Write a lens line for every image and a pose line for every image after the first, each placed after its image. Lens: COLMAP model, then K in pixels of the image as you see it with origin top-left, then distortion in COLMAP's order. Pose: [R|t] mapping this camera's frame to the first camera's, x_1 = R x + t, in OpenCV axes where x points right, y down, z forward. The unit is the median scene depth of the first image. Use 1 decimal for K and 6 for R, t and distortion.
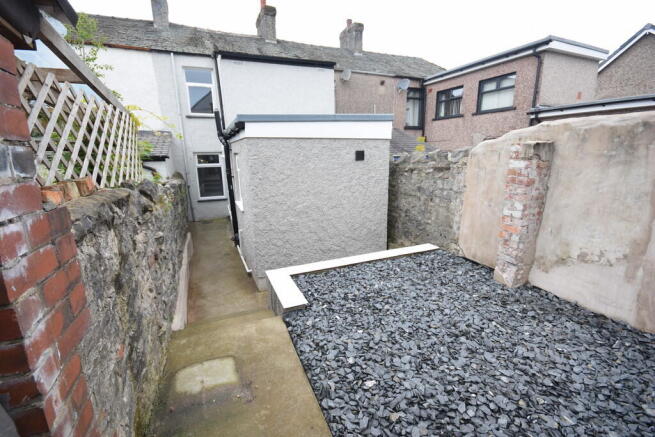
lens RADIAL K [[295.9, 0, 329.0], [0, 295.9, 218.3], [0, 0, 1]] dist [-0.002285, -0.000672]
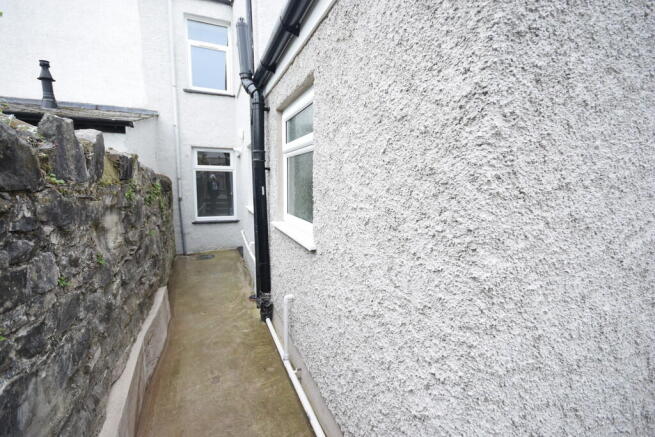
lens RADIAL K [[295.9, 0, 329.8], [0, 295.9, 217.2], [0, 0, 1]] dist [-0.002285, -0.000672]
pose [[0.999599, 0.028263, -0.001923, -0.163247], [-0.028311, 0.994302, -0.102775, -0.014050], [-0.000993, 0.102788, 0.994703, 0.401912]]
